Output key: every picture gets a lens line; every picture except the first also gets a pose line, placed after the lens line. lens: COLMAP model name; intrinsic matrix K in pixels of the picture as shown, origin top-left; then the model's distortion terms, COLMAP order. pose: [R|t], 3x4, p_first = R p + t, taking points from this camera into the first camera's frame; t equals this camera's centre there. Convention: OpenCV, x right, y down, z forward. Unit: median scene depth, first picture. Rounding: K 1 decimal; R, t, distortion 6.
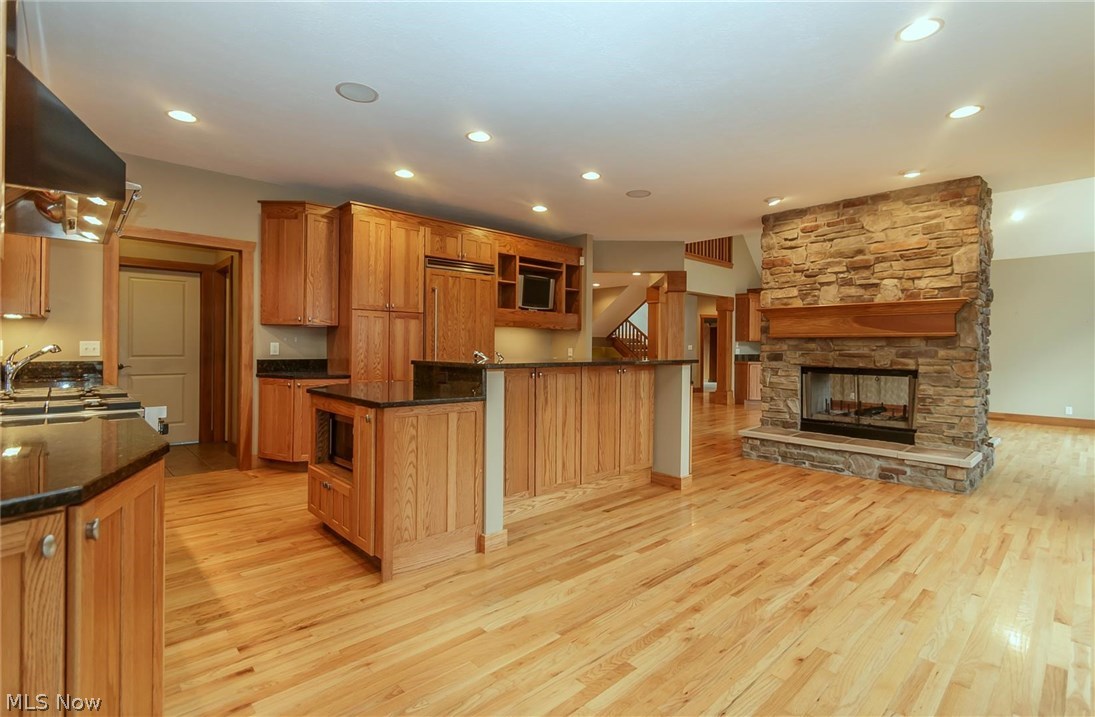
lens RADIAL K [[511.7, 0, 555.4], [0, 511.7, 349.1], [0, 0, 1]] dist [0.007665, -0.003868]
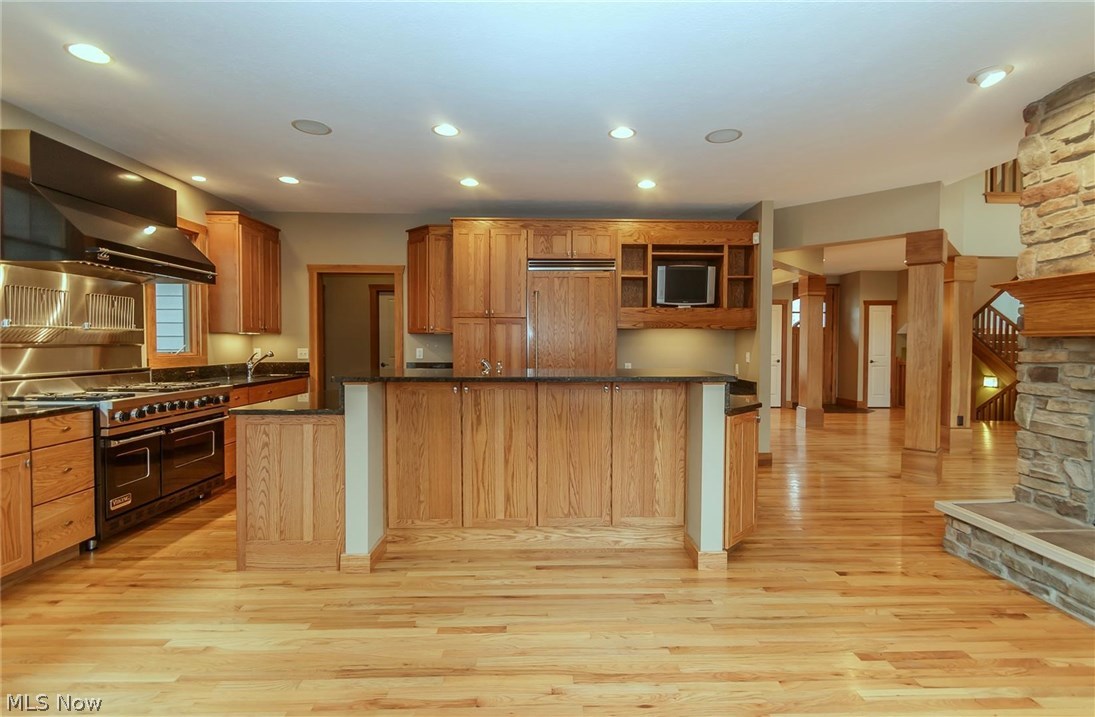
lens RADIAL K [[511.7, 0, 557.0], [0, 511.7, 356.2], [0, 0, 1]] dist [0.007665, -0.003868]
pose [[0.745760, 0.010489, -0.666132, 0.477526], [0.001395, 0.999849, 0.017305, -0.014737], [0.666213, -0.013834, 0.745633, 0.331382]]
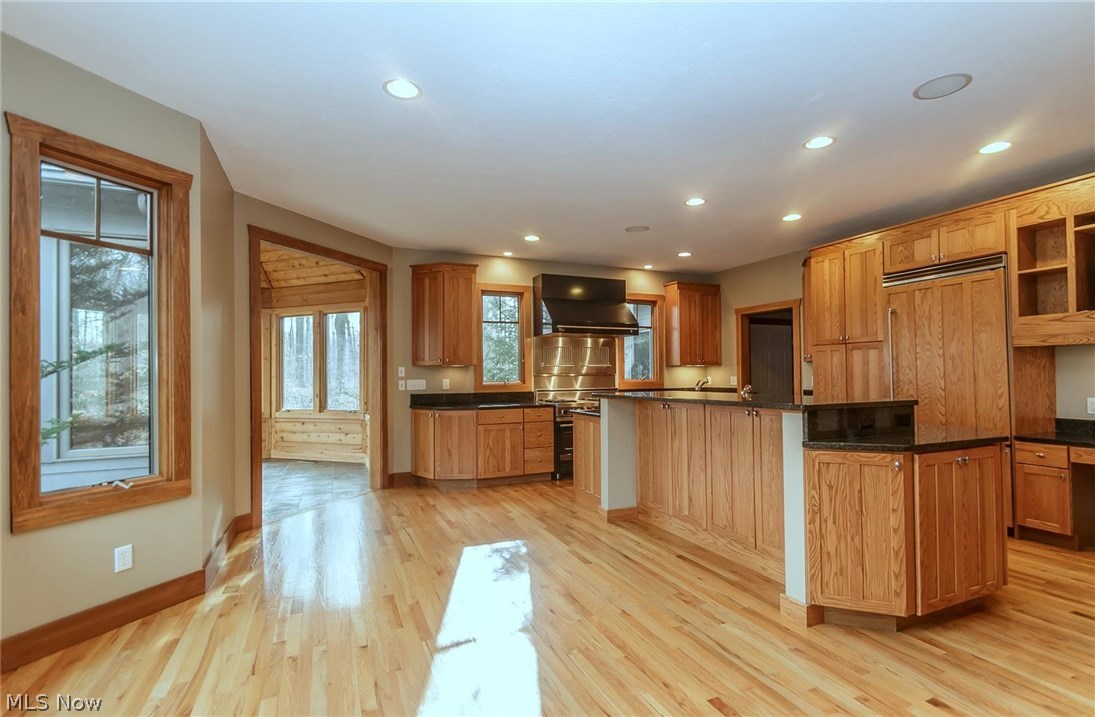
lens RADIAL K [[511.7, 0, 557.3], [0, 511.7, 368.0], [0, 0, 1]] dist [0.007665, -0.003868]
pose [[-0.327344, -0.019505, -0.944704, 0.801919], [0.002023, 0.999770, -0.021343, -0.007593], [0.944903, -0.008897, -0.327230, 0.824524]]
